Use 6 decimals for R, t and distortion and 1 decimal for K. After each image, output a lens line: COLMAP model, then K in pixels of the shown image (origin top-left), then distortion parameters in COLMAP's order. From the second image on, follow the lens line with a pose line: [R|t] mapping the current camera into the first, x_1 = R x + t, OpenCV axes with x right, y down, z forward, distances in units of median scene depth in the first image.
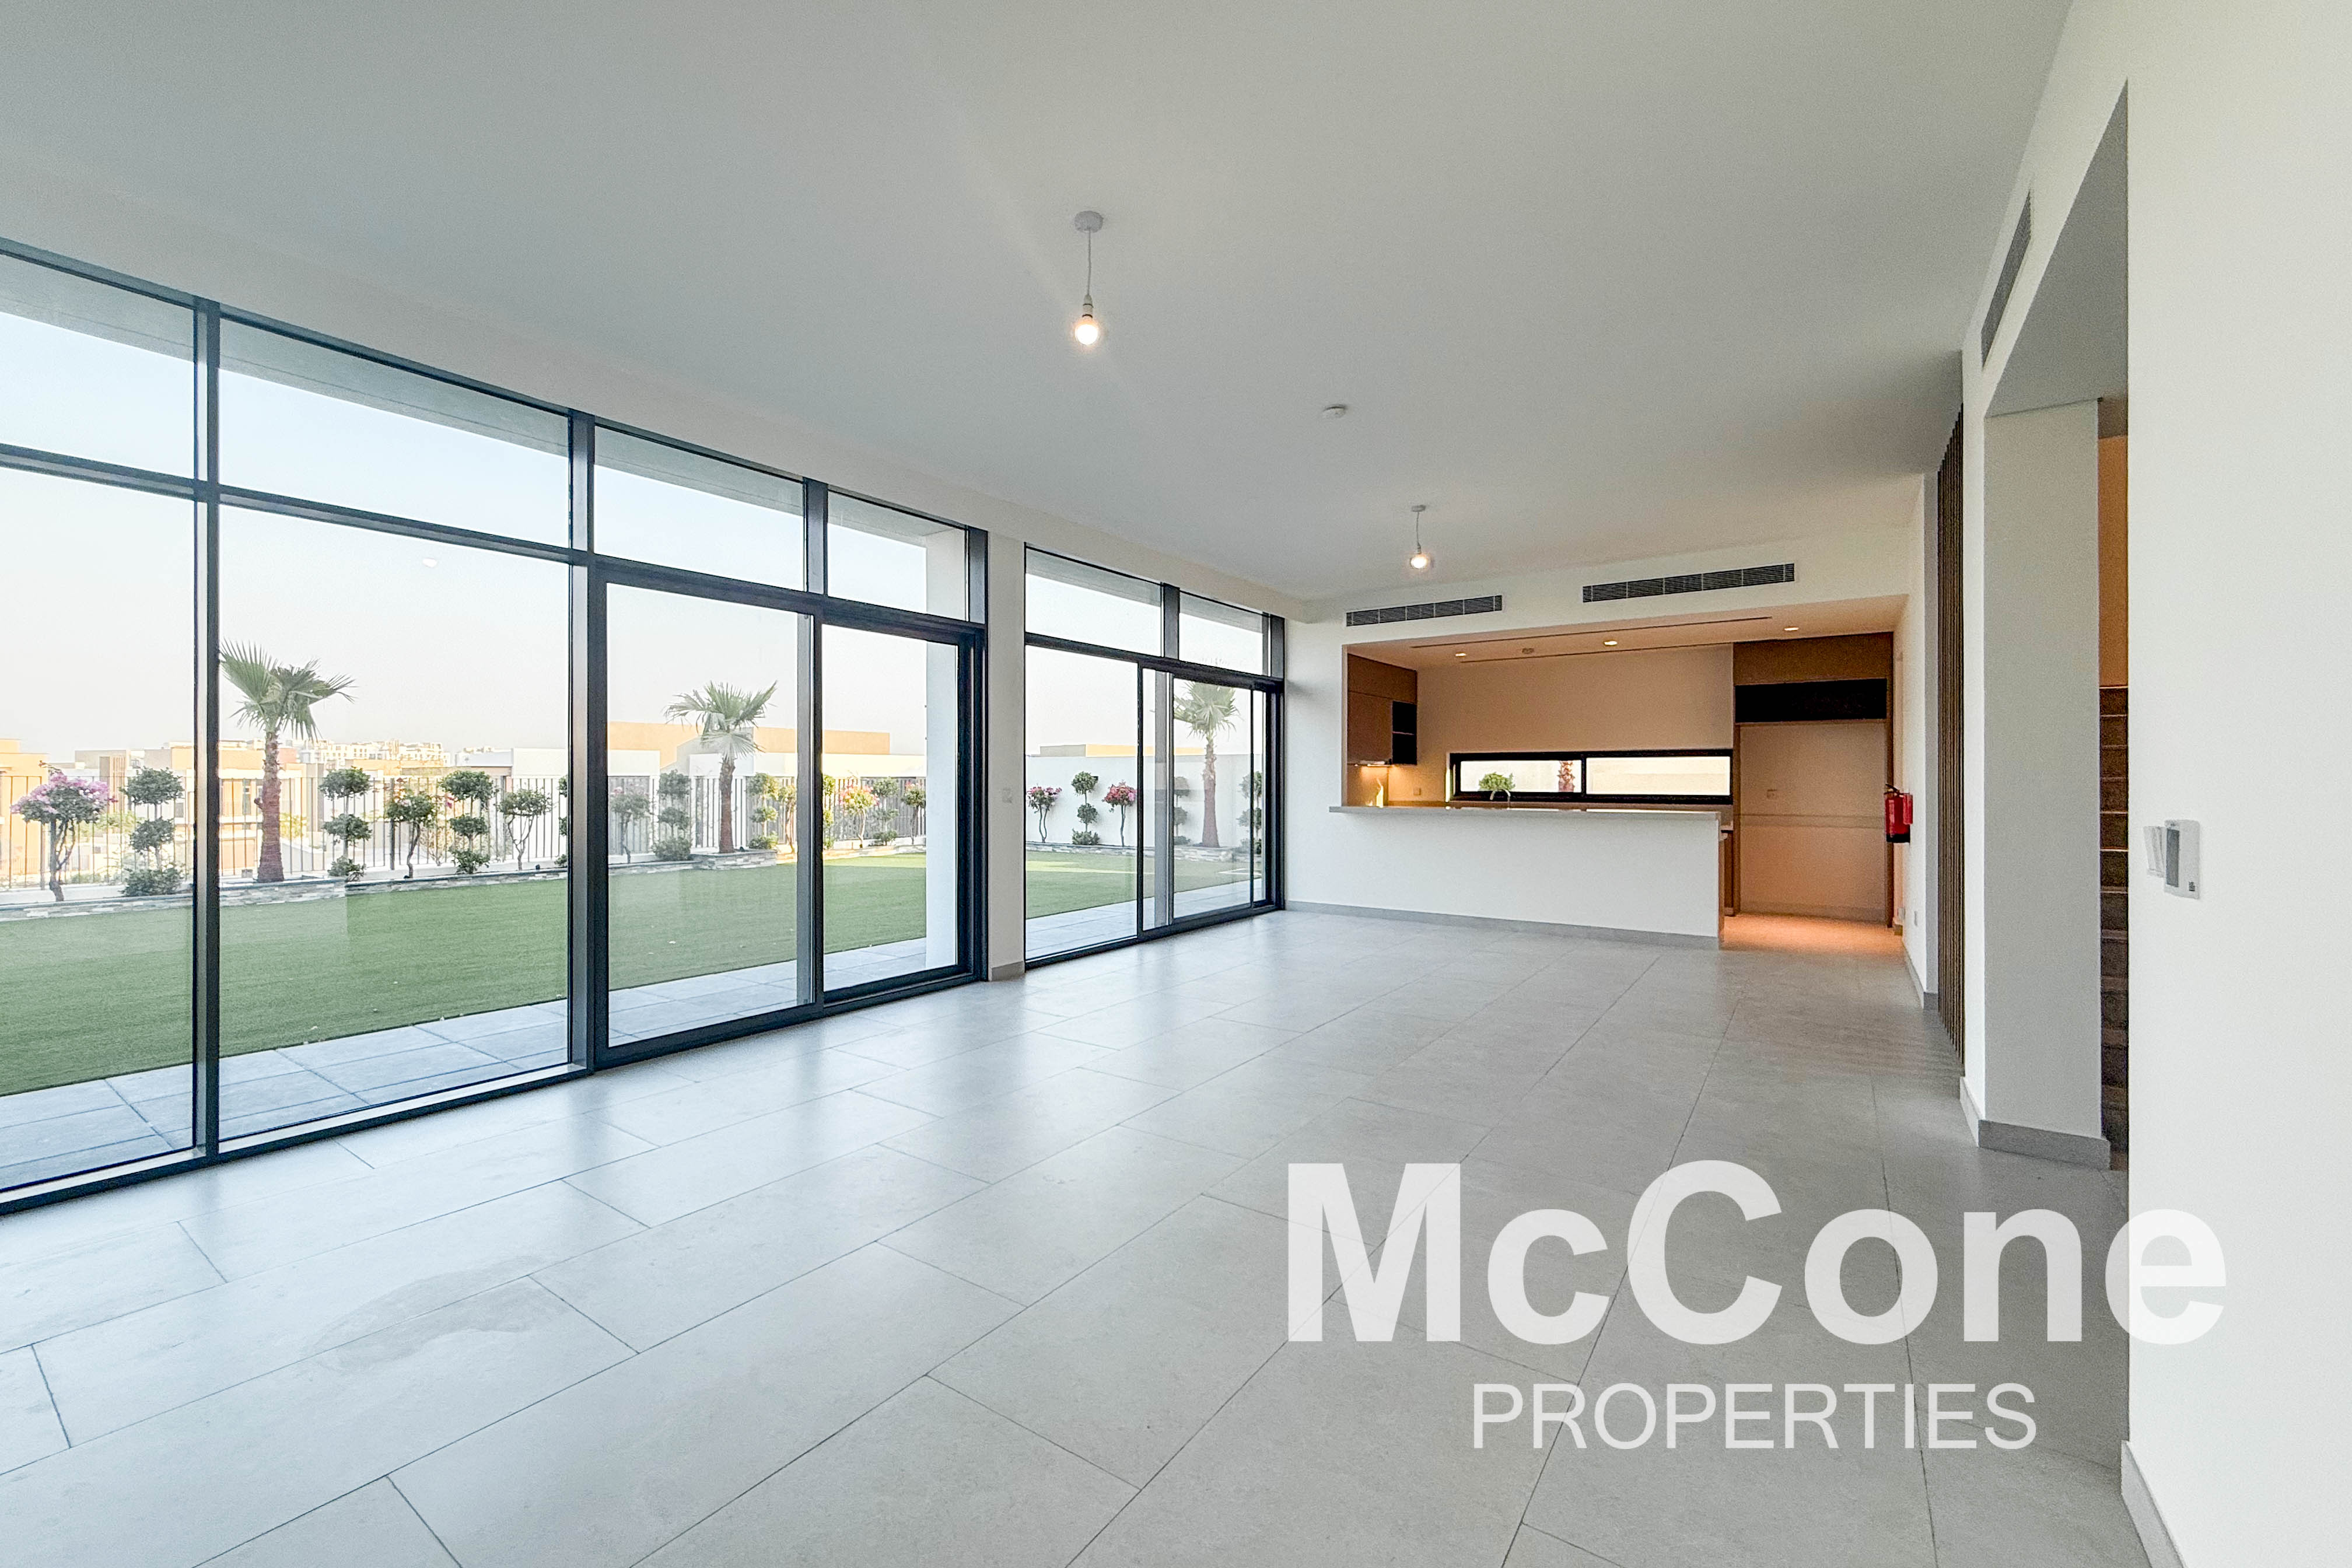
lens RADIAL K [[962.9, 0, 1137.8], [0, 962.9, 780.5], [0, 0, 1]] dist [-0.001665, -0.000306]
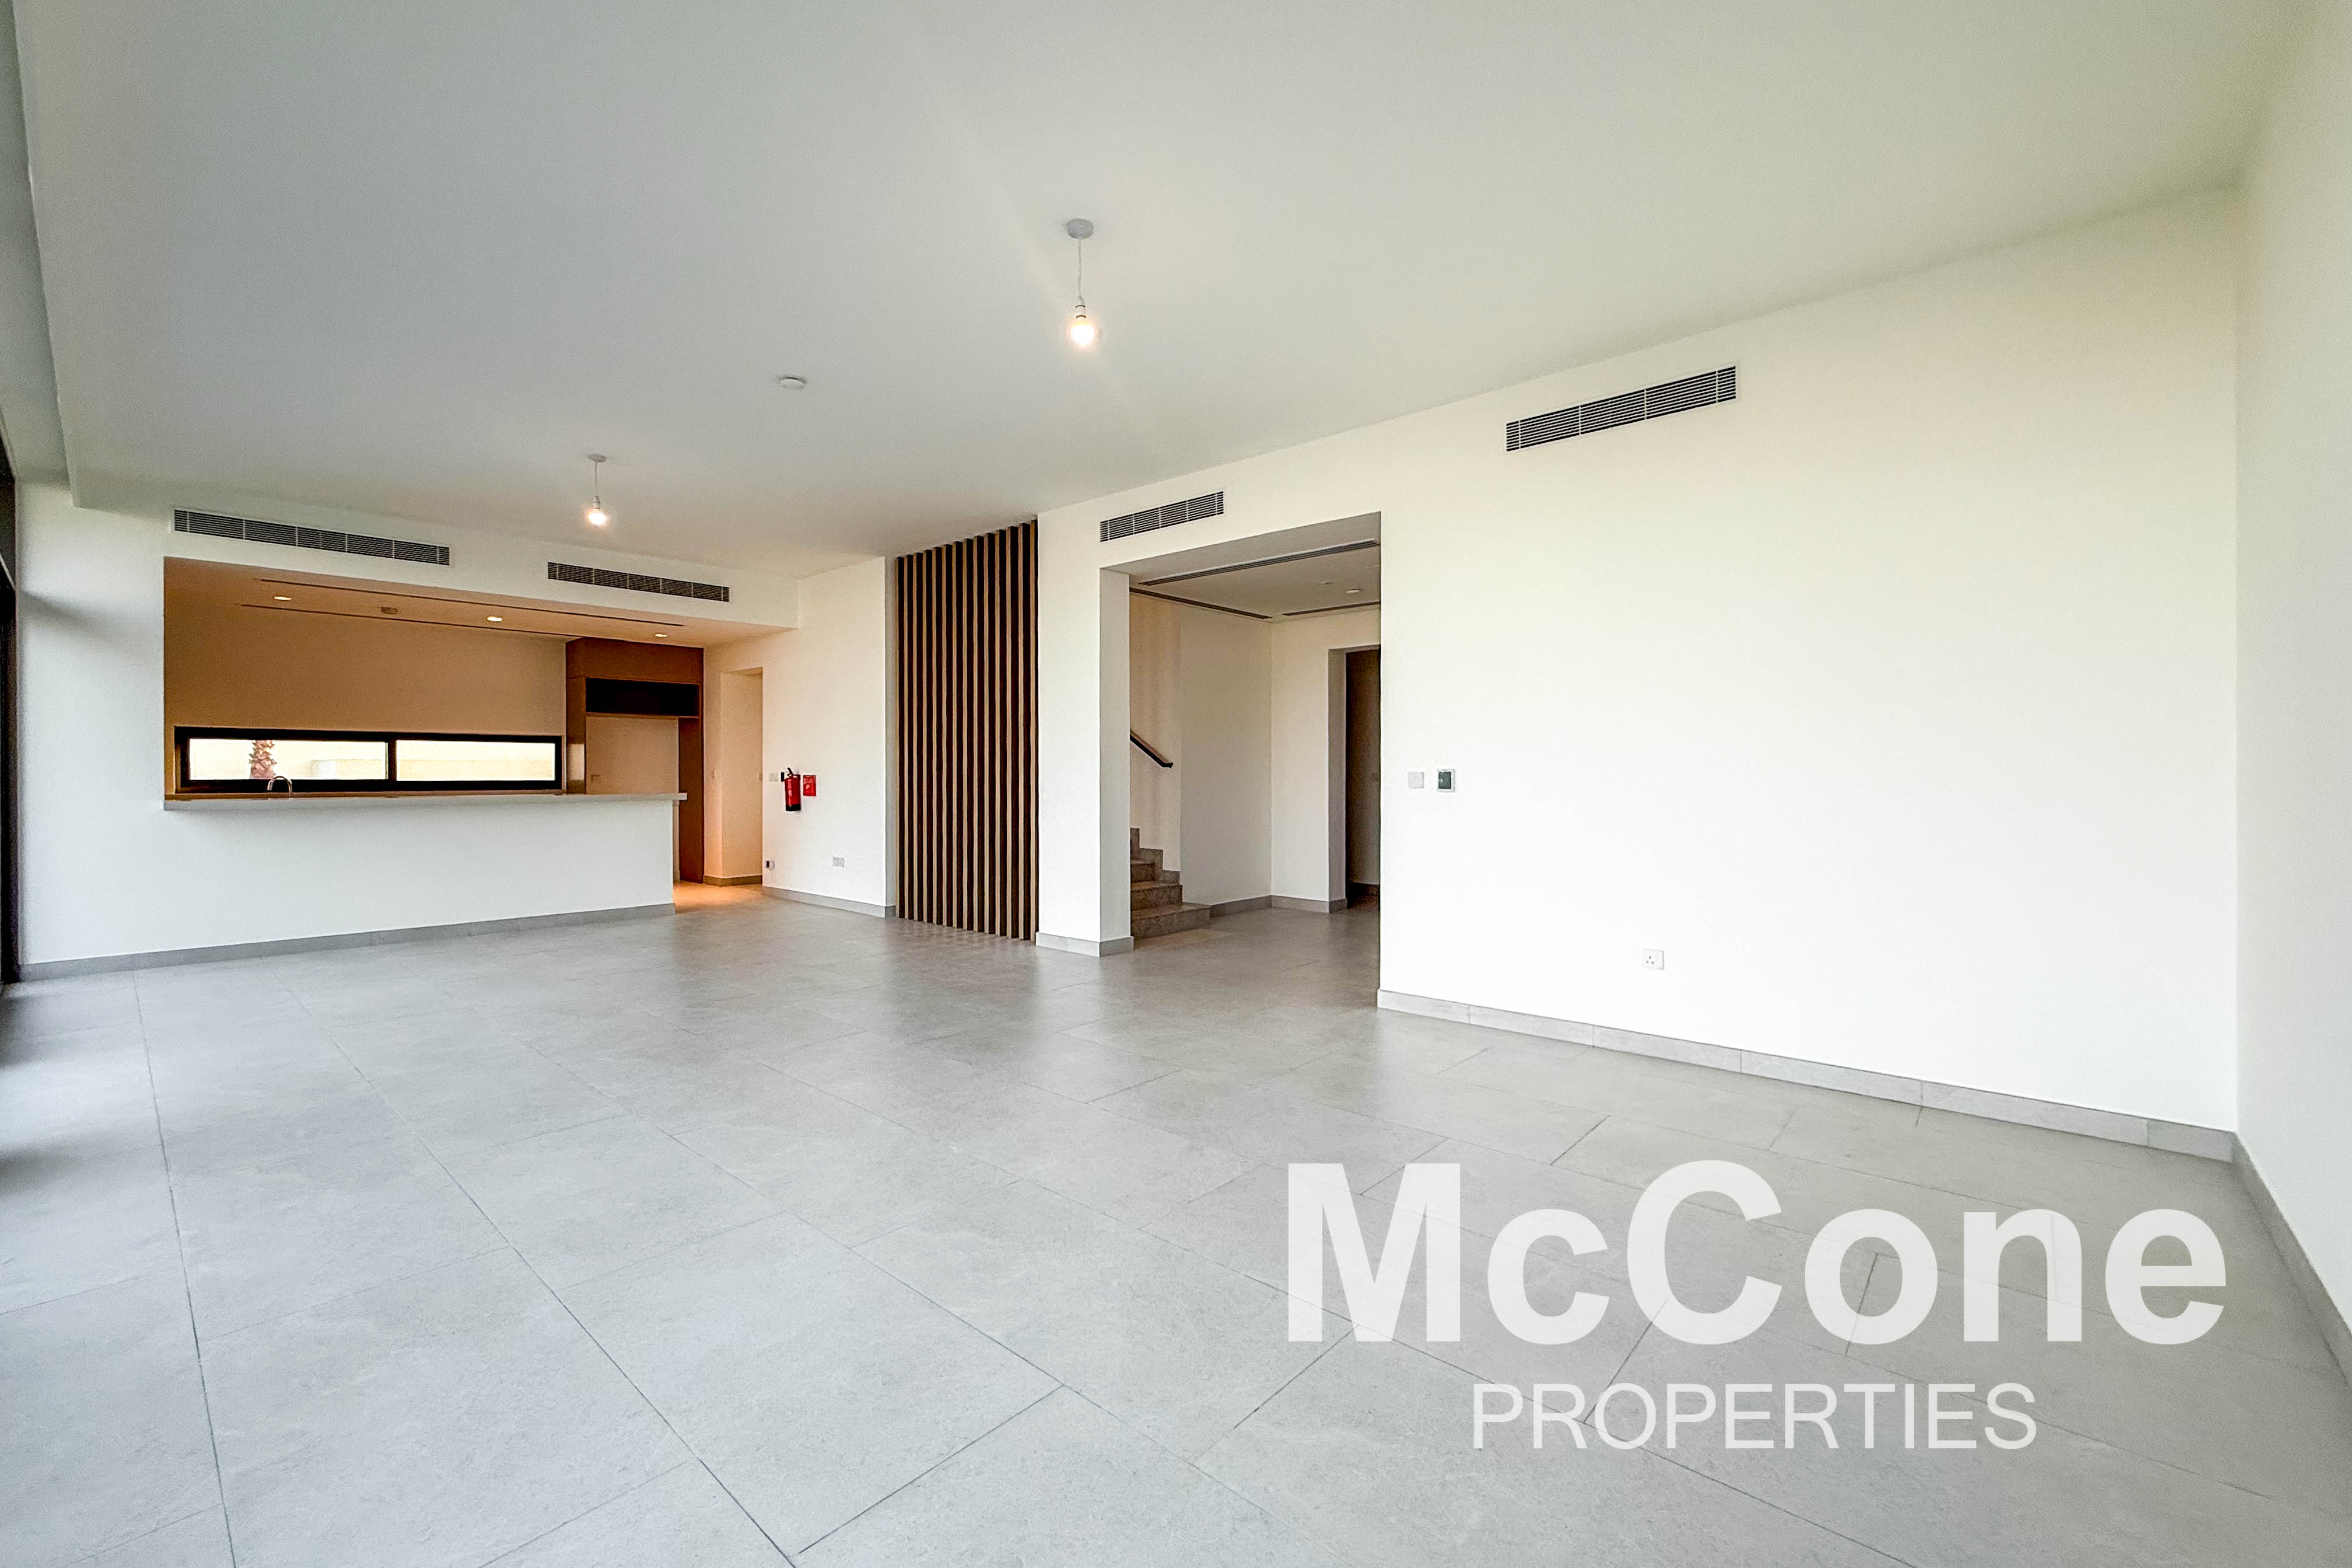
lens RADIAL K [[962.9, 0, 1137.8], [0, 962.9, 780.5], [0, 0, 1]] dist [-0.001665, -0.000306]
pose [[0.118365, -0.009795, 0.992922, -0.348192], [-0.001849, 0.999947, 0.010084, 0.003405], [-0.992968, -0.003030, 0.118341, 0.257244]]
